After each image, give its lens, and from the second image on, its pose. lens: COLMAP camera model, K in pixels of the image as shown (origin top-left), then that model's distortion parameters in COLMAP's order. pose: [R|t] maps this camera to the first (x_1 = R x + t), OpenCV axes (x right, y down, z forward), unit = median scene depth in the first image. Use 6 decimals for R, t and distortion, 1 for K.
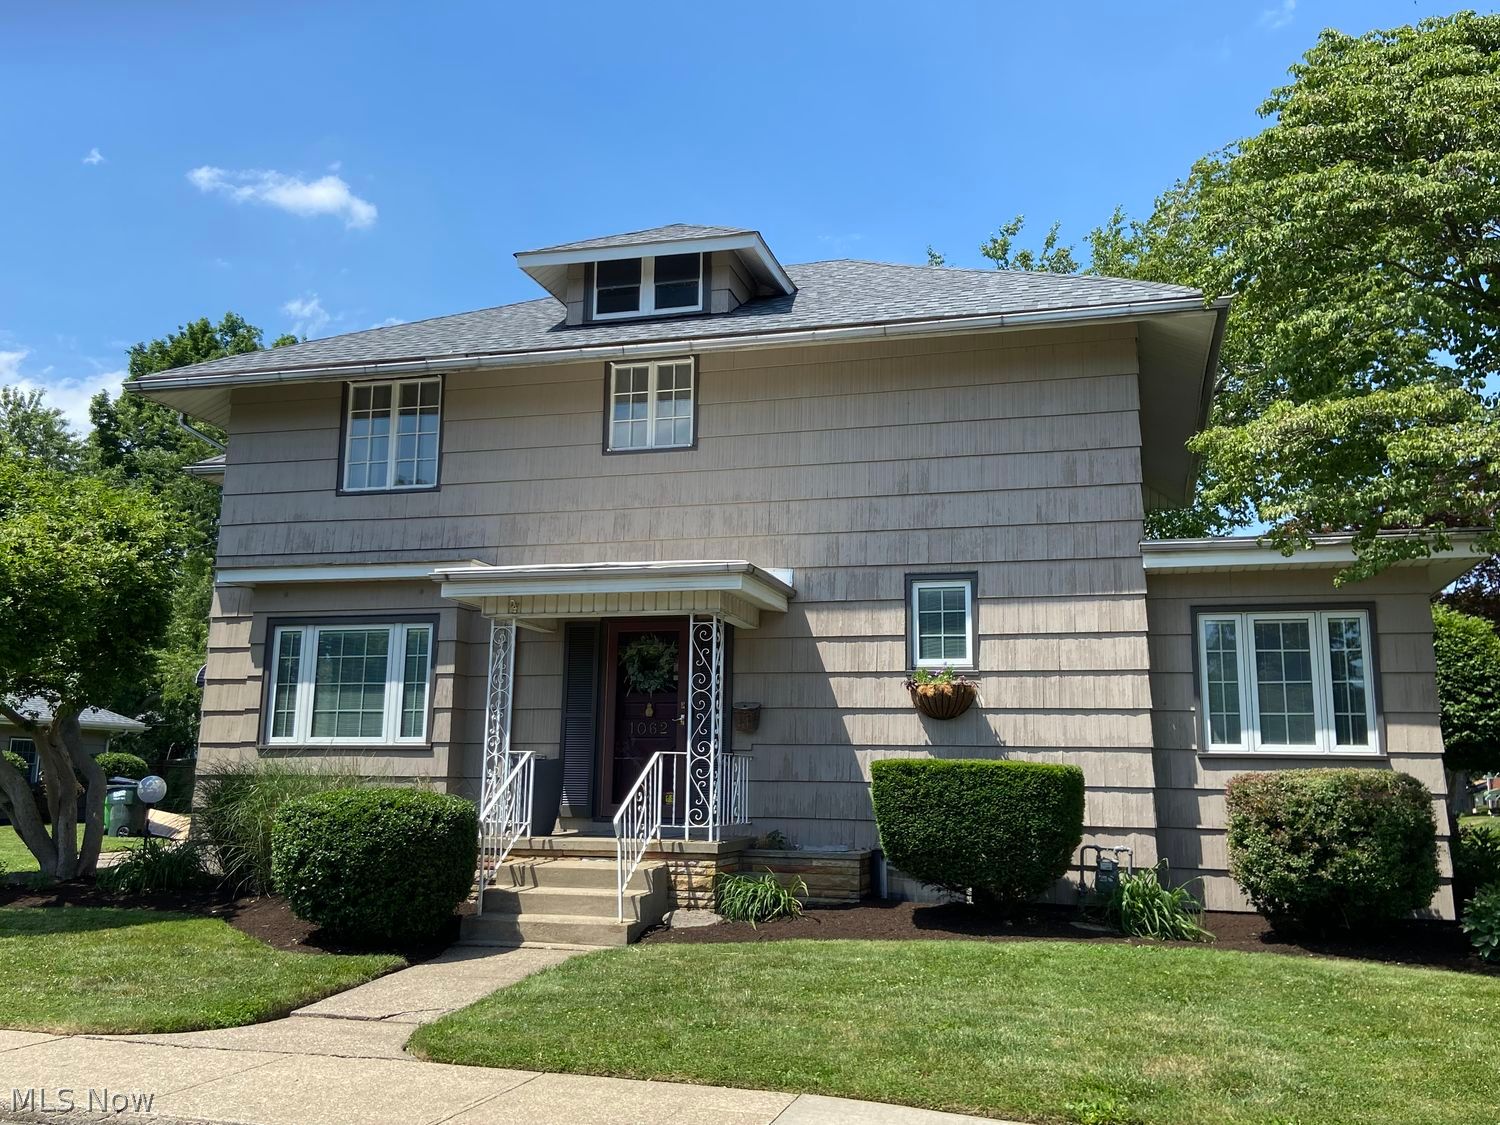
lens RADIAL K [[1289.1, 0, 751.2], [0, 1289.1, 558.5], [0, 0, 1]] dist [0.012409, 0.001228]
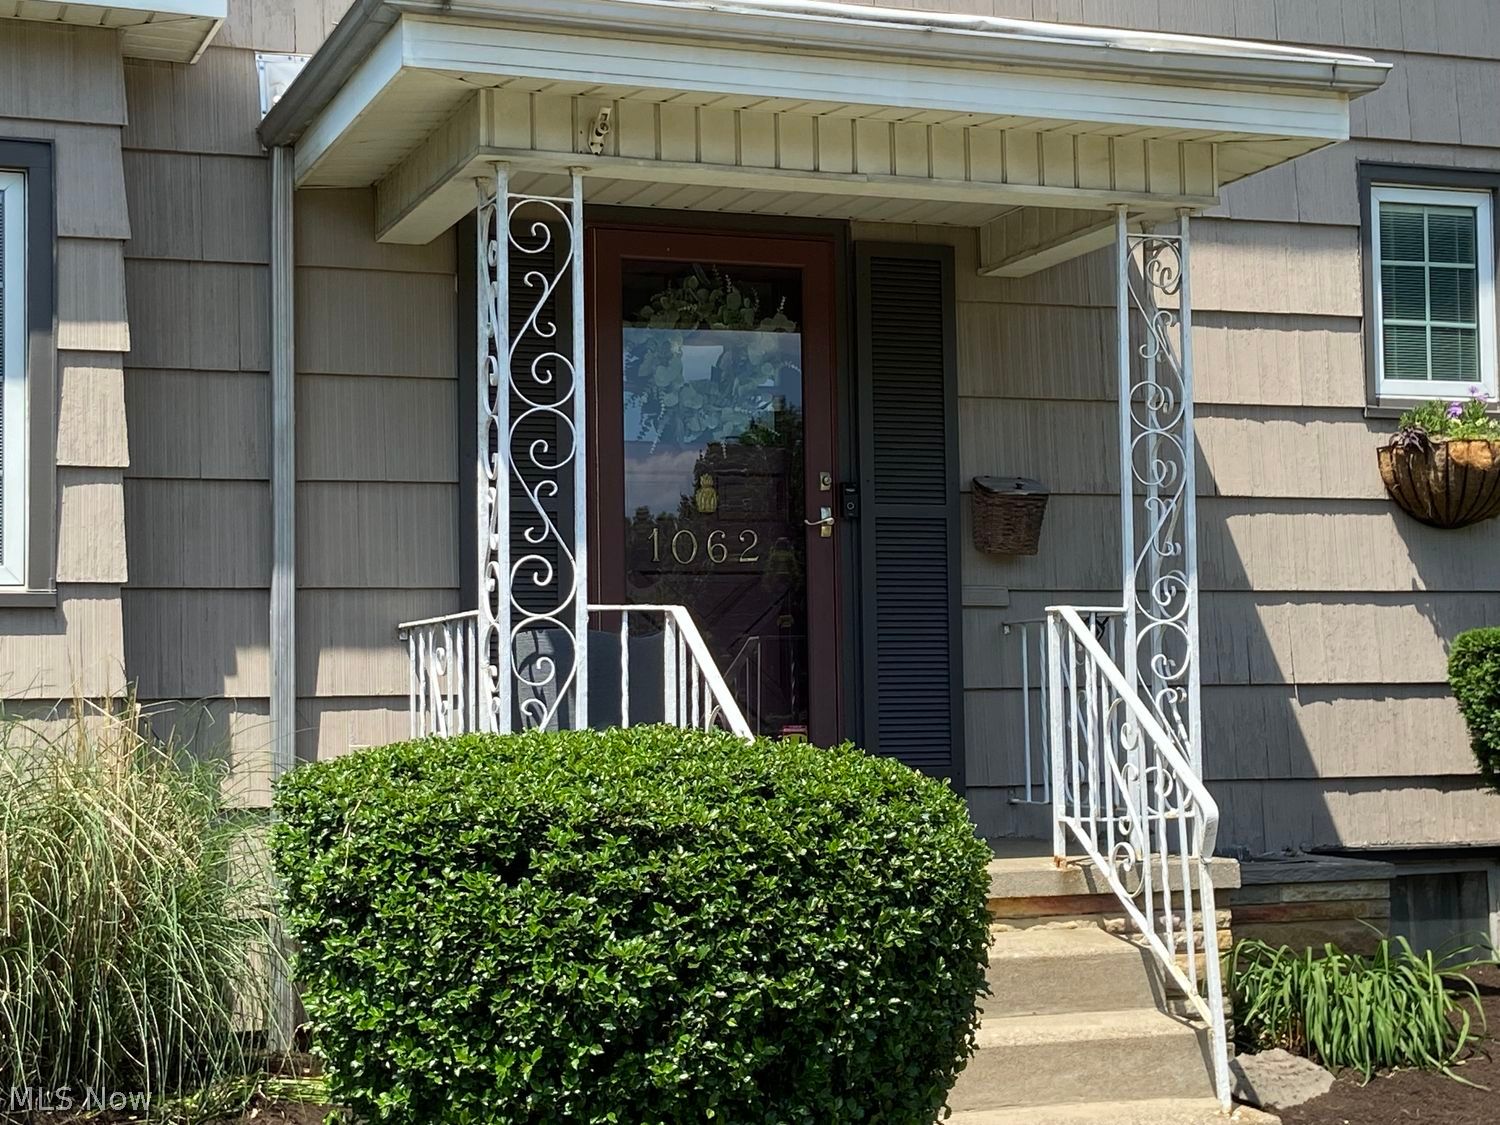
lens RADIAL K [[2493.8, 0, 751.1], [0, 2493.8, 565.3], [0, 0, 1]] dist [0.182436, 0.000000]
pose [[0.800564, 0.008117, 0.599192, -0.494086], [-0.078895, 0.992632, 0.091962, 0.078079], [-0.594031, -0.120895, 0.795306, 0.481087]]
